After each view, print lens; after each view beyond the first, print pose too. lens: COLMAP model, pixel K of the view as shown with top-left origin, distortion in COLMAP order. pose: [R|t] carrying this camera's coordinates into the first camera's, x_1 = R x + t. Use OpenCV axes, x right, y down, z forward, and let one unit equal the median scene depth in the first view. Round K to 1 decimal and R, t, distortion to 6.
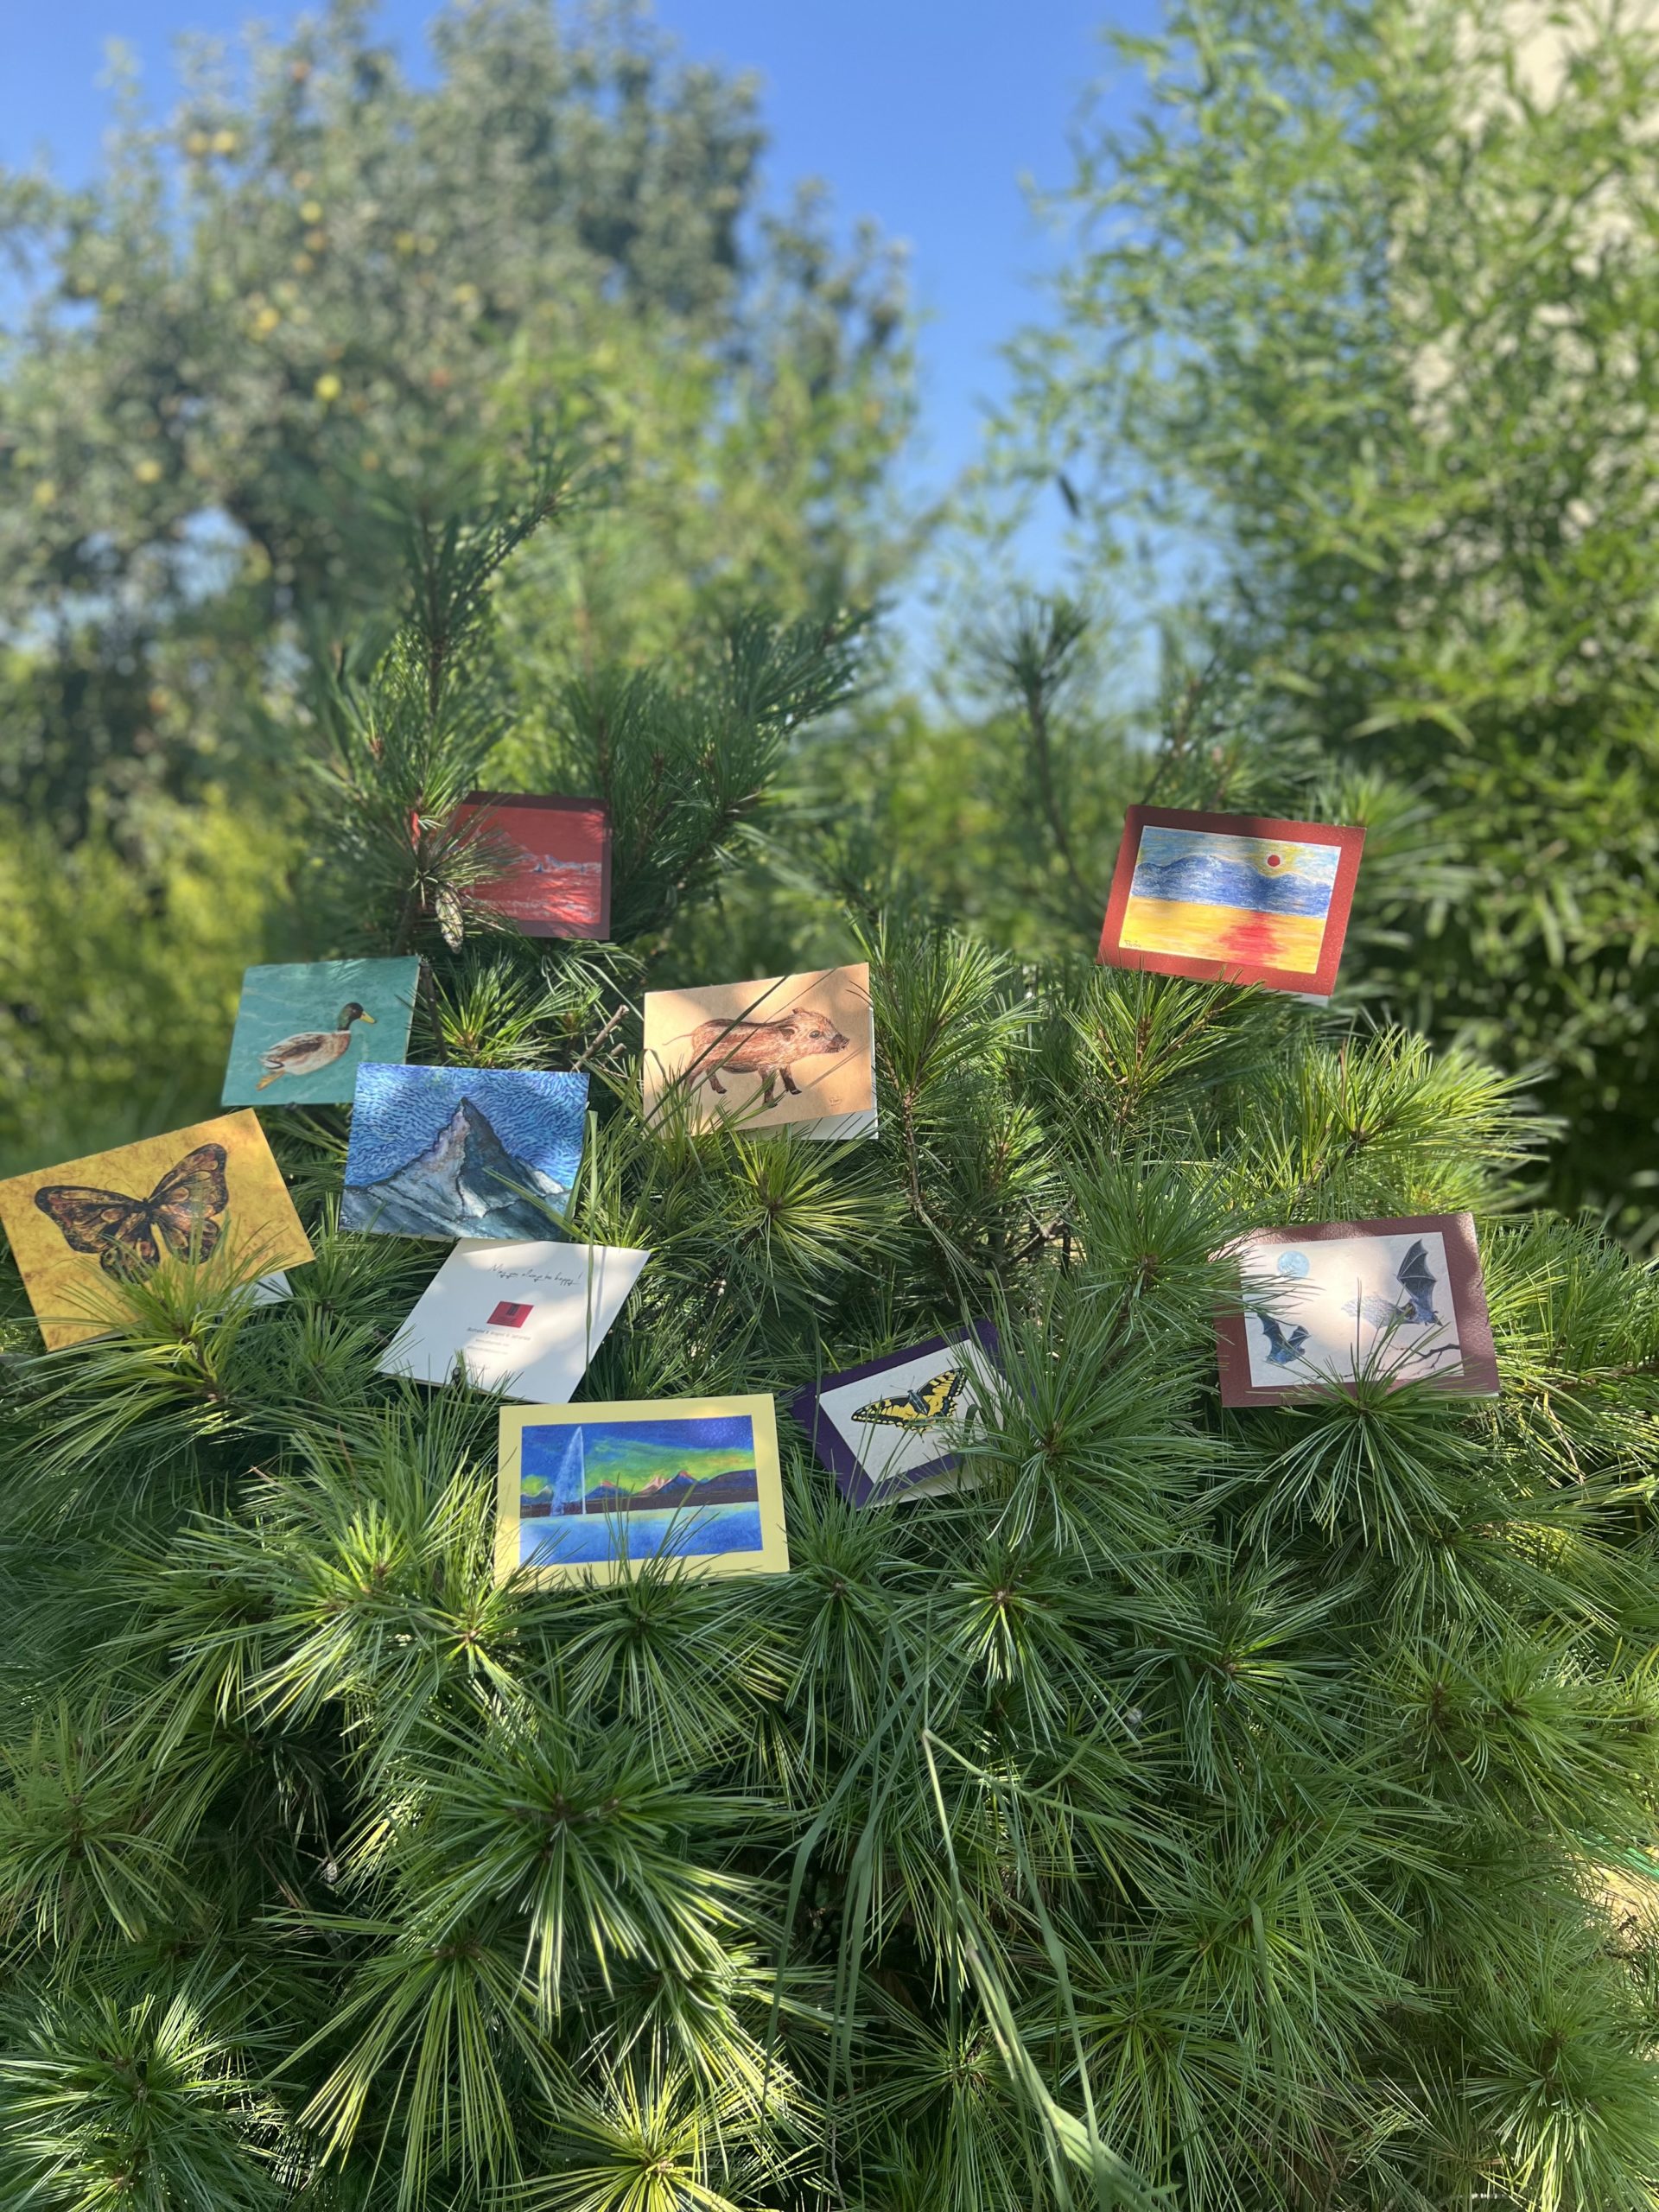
lens RADIAL K [[1678.2, 0, 829.5], [0, 1678.2, 1106.0], [0, 0, 1]] dist [0.012447, -0.099539]
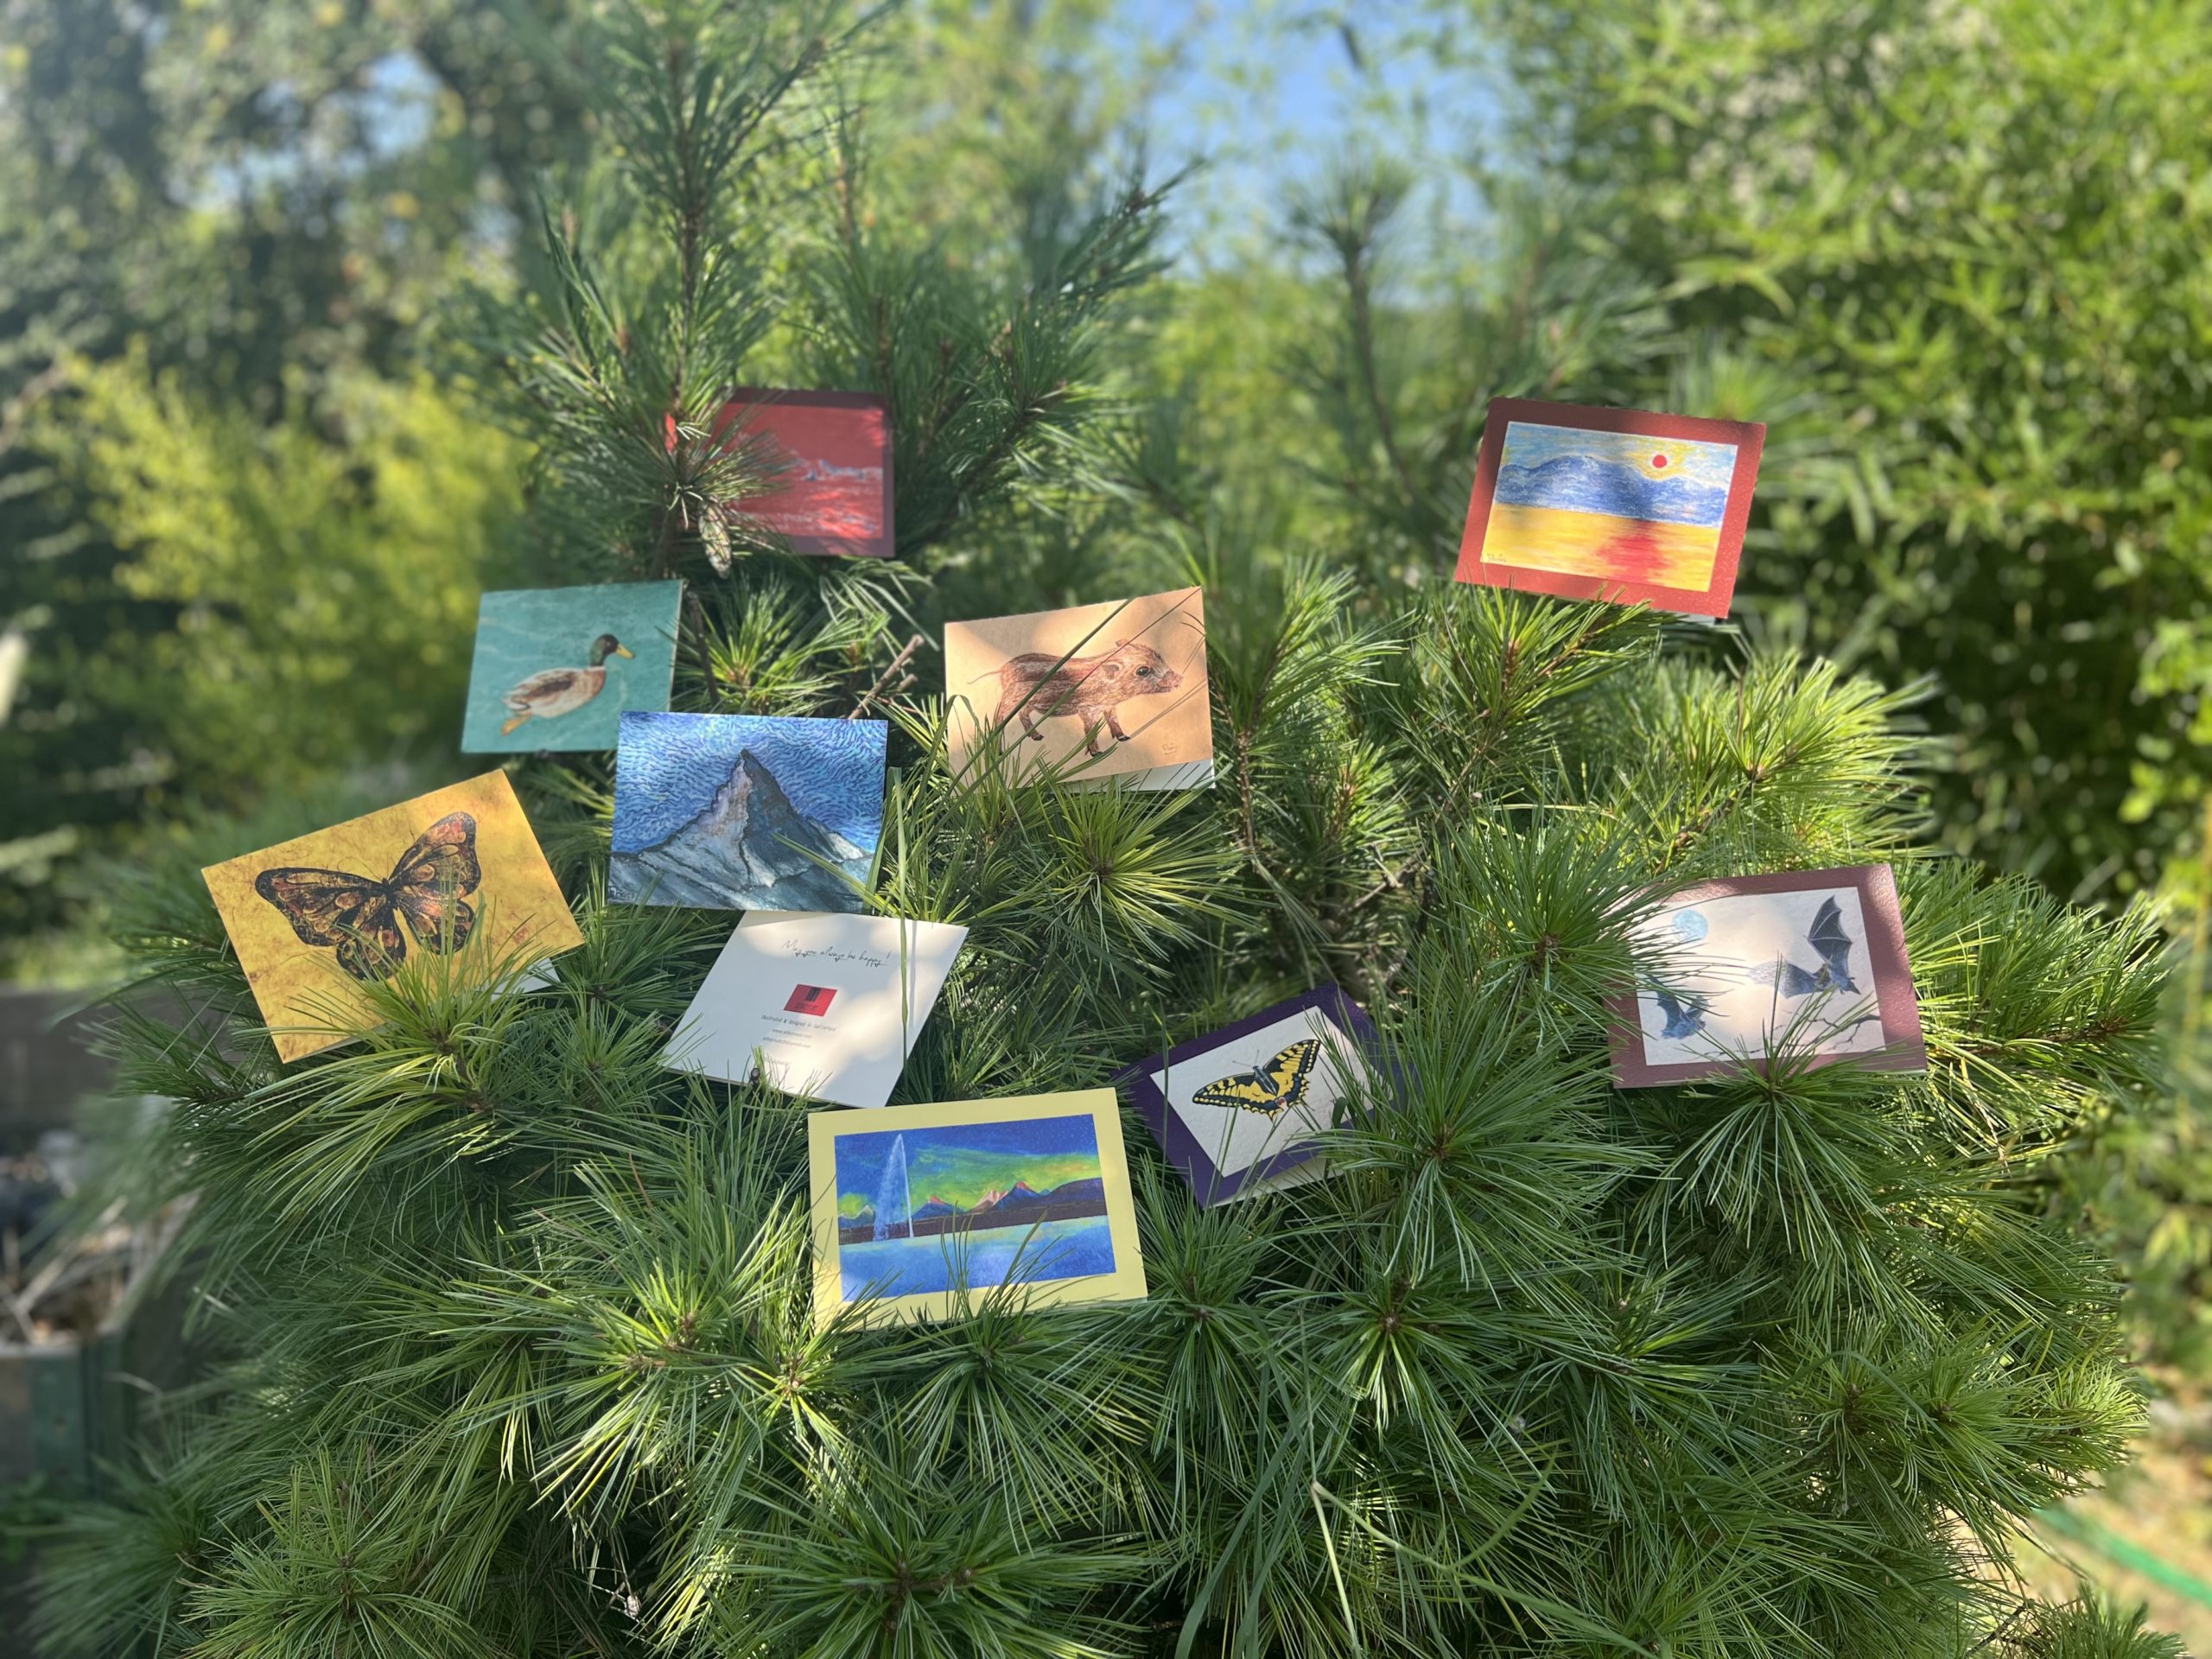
lens RADIAL K [[1681.0, 0, 1106.0], [0, 1681.0, 829.5], [0, 0, 1]] dist [0.006210, -0.058755]
pose [[0.999416, -0.020169, 0.027573, -0.054597], [0.017493, 0.995413, 0.094059, -0.043453], [-0.029343, -0.093522, 0.995185, 0.118050]]
